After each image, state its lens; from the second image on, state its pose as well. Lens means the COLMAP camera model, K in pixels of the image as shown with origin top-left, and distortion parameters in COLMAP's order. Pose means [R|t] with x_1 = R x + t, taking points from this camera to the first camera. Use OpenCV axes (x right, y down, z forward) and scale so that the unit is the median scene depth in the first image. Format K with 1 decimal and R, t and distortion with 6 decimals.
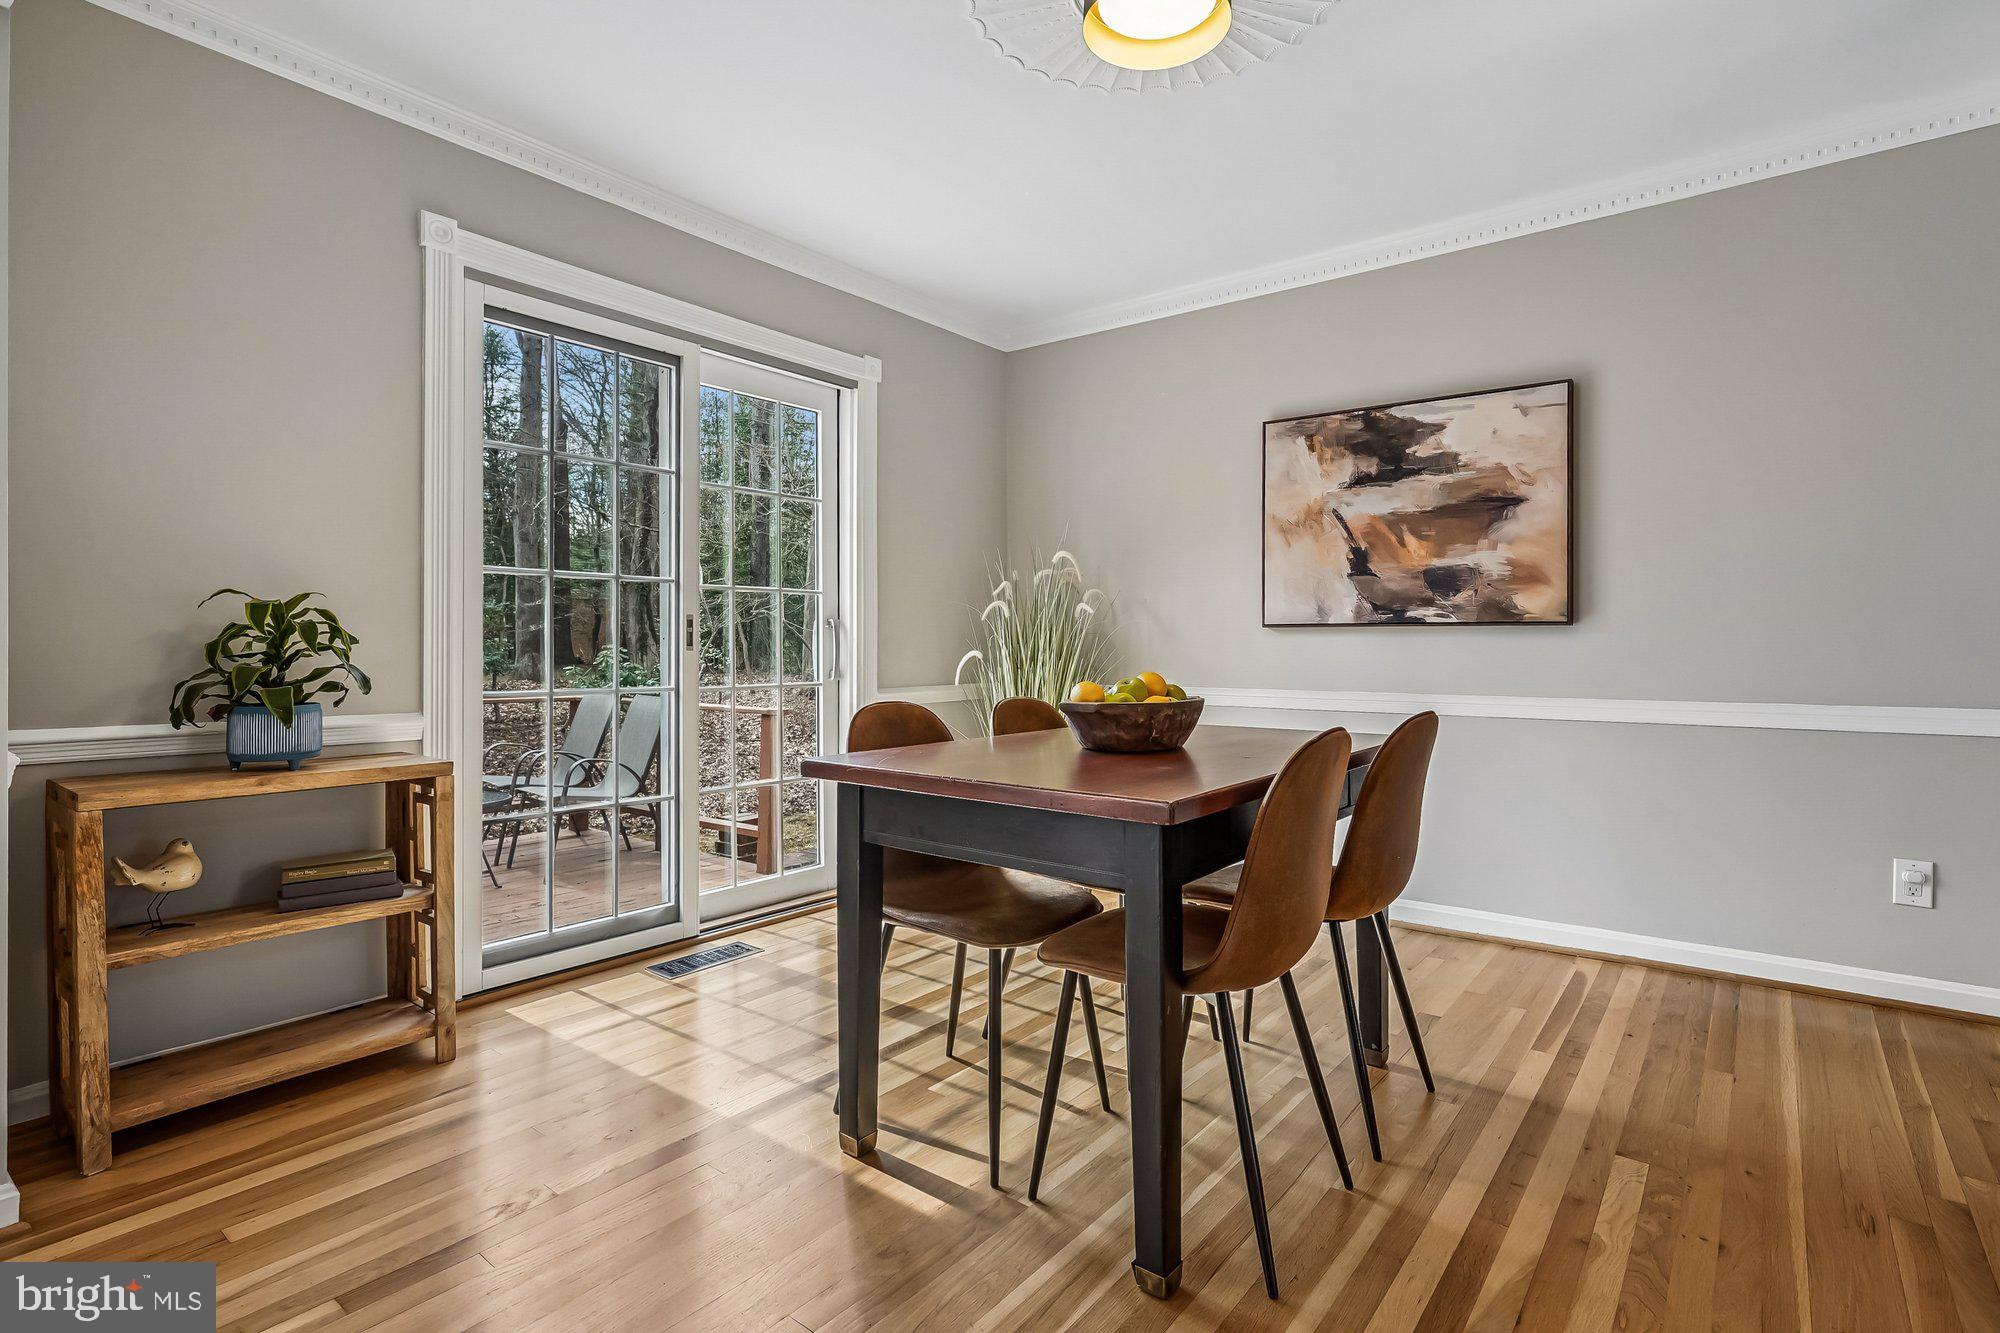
lens RADIAL K [[978.4, 0, 1005.9], [0, 978.4, 634.8], [0, 0, 1]] dist [-0.004092, -0.000224]
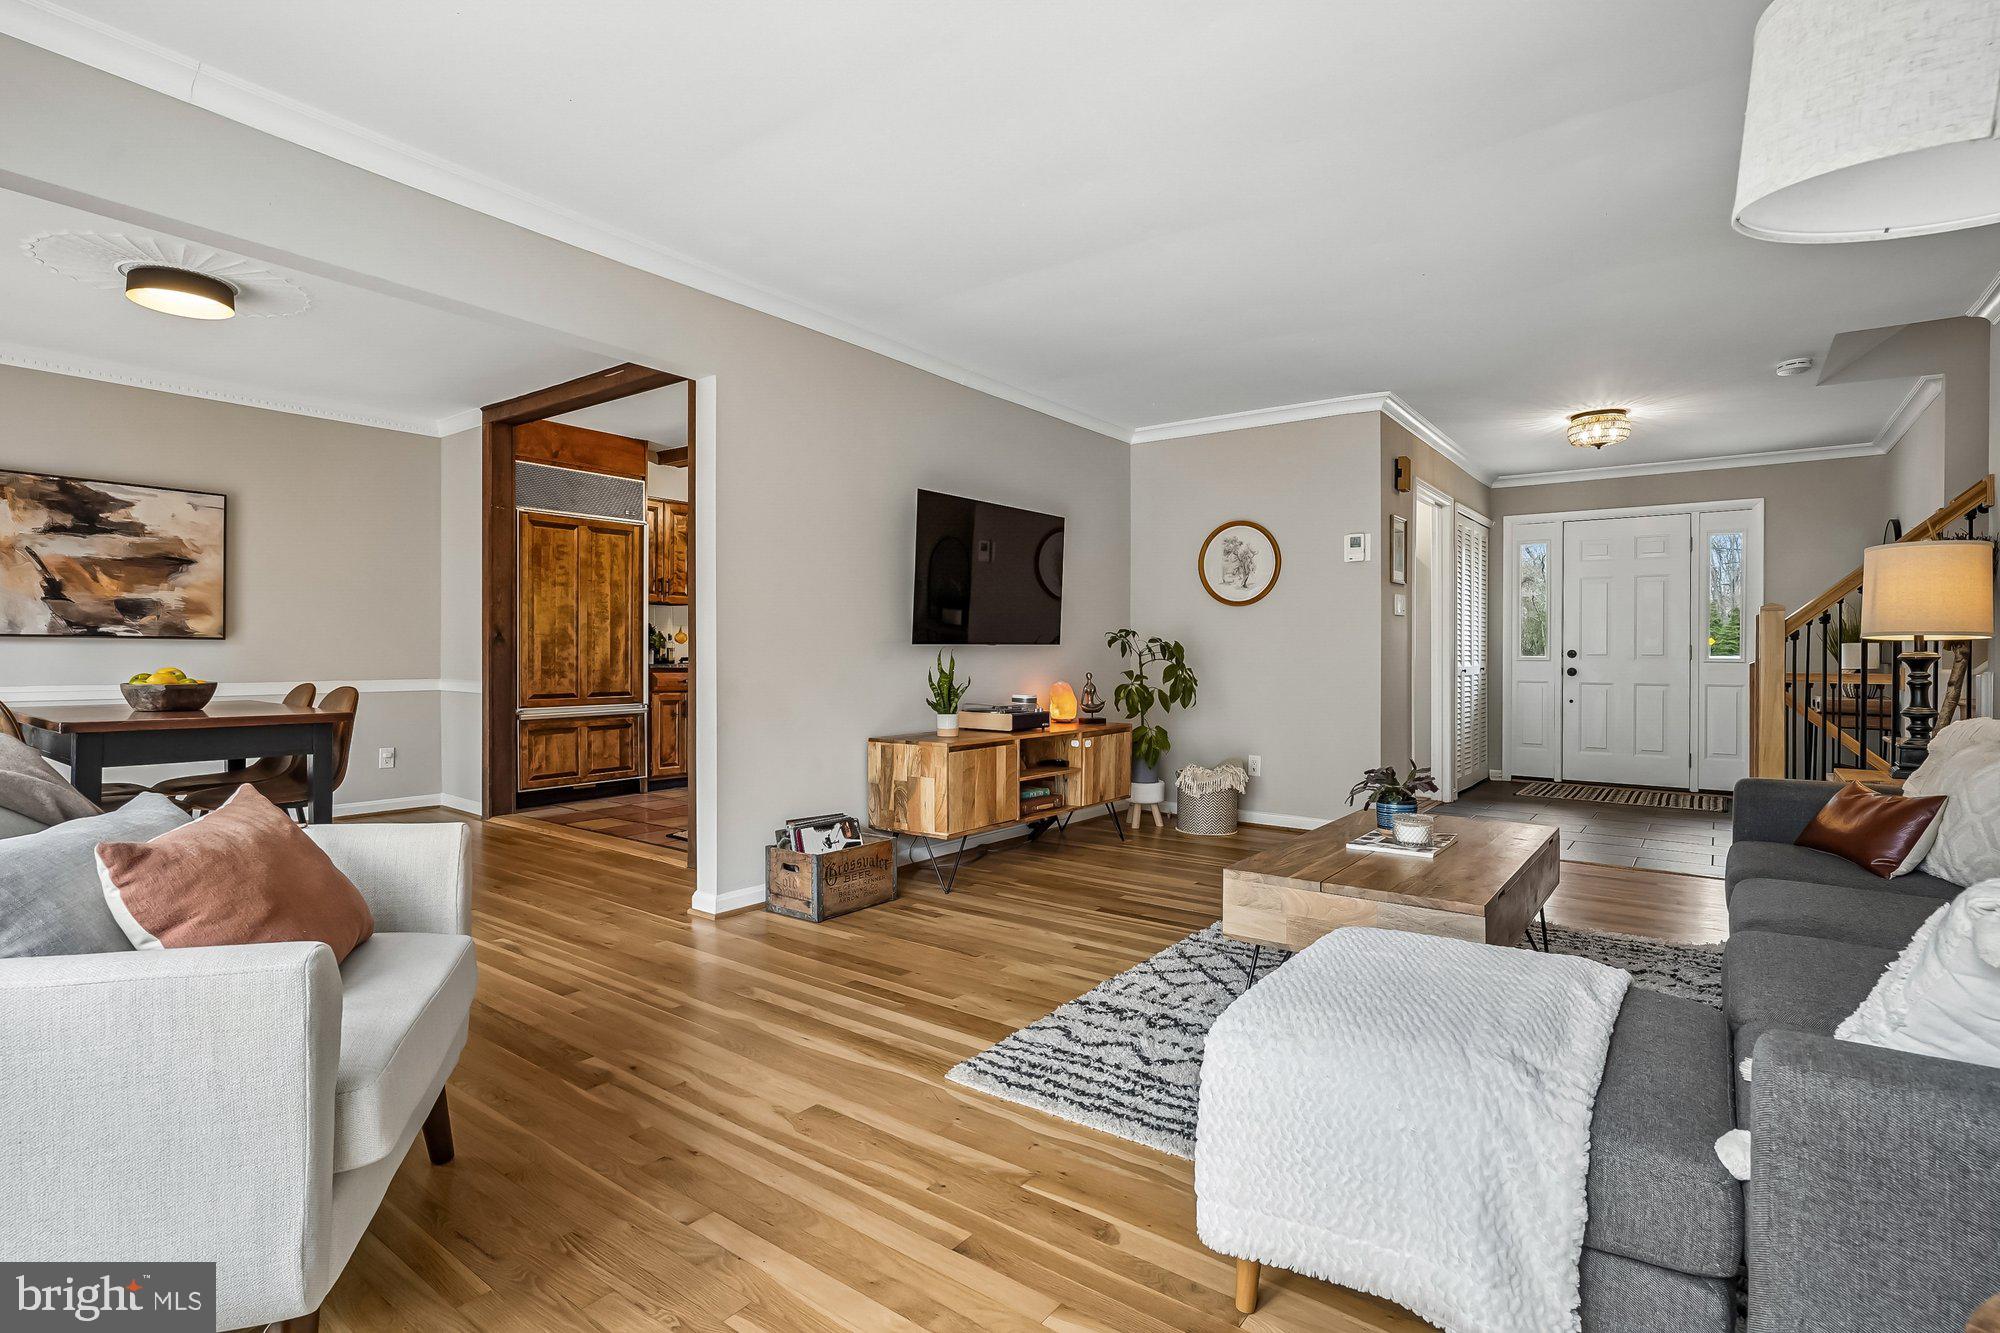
lens RADIAL K [[961.5, 0, 1000.0], [0, 961.5, 666.5], [0, 0, 1]] dist [0.001838, 0.000807]
pose [[-0.016788, -0.017276, 0.999710, -1.025069], [-0.017711, 0.999699, 0.016978, -0.014455], [-0.999702, -0.017421, -0.017089, -0.292991]]
